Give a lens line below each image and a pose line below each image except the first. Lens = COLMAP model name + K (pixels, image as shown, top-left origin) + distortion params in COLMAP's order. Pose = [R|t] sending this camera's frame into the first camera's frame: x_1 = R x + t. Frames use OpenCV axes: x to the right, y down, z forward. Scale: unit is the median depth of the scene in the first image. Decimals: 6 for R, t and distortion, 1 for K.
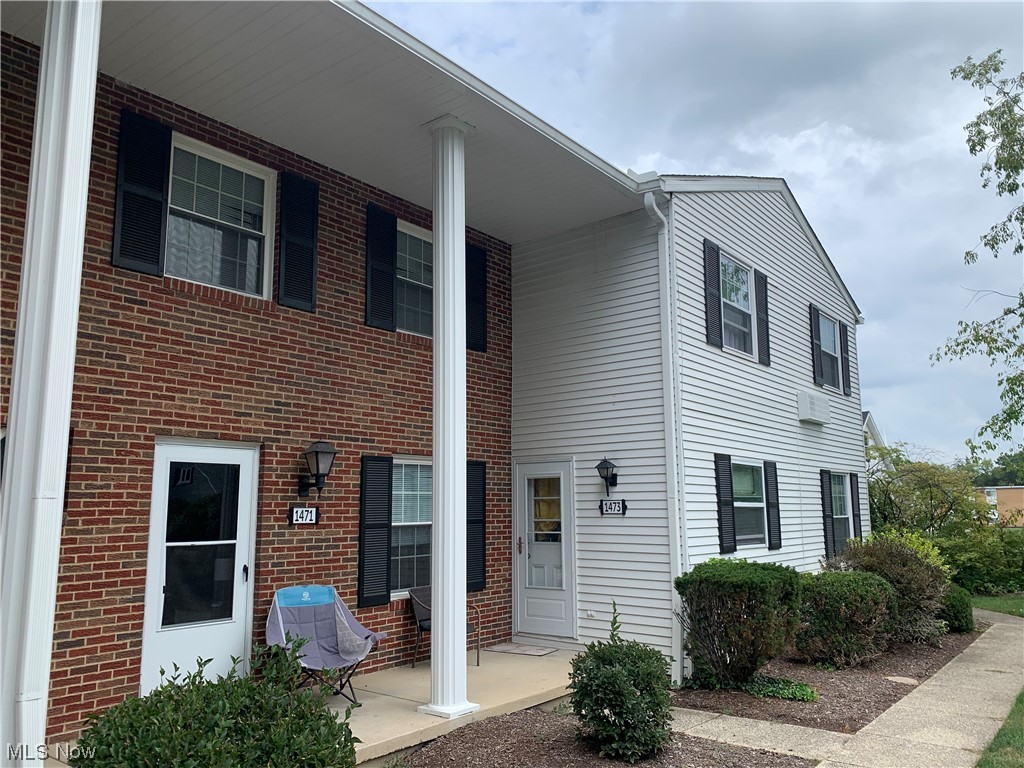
lens RADIAL K [[777.3, 0, 536.4], [0, 777.3, 399.3], [0, 0, 1]] dist [0.027579, -0.042608]
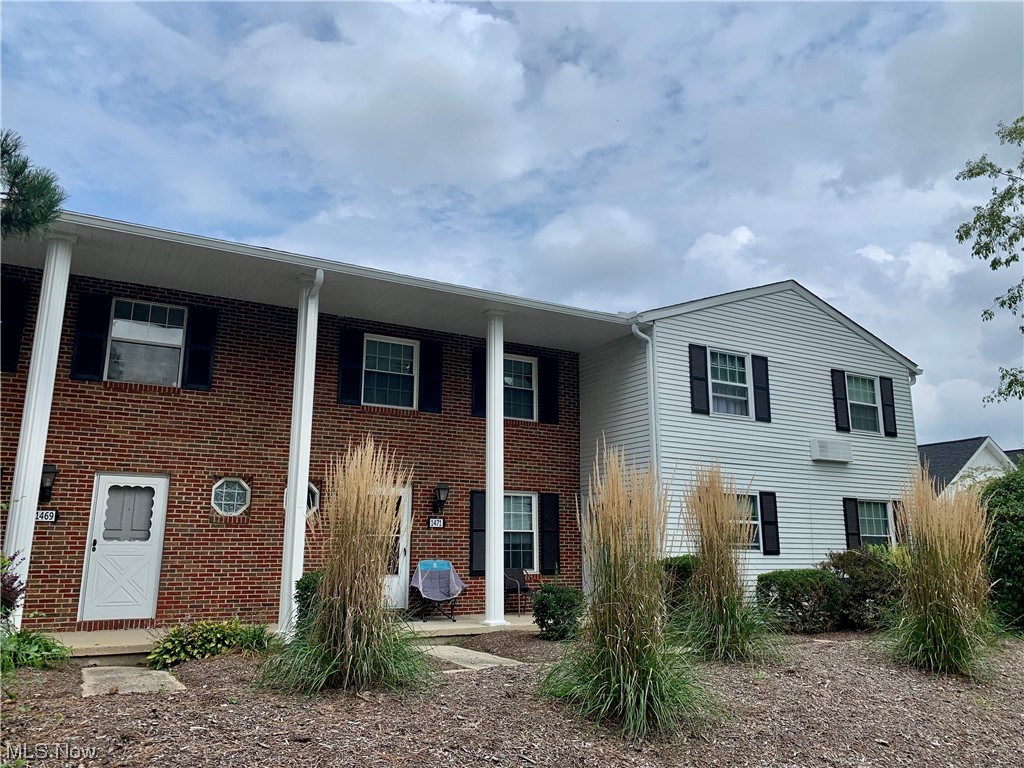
lens RADIAL K [[777.3, 0, 510.0], [0, 777.3, 382.3], [0, 0, 1]] dist [0.027579, -0.042608]
pose [[0.924522, -0.065325, -0.375489, 0.504554], [0.039471, 0.996315, -0.076147, -0.032611], [0.379080, 0.055578, 0.923693, -0.579418]]
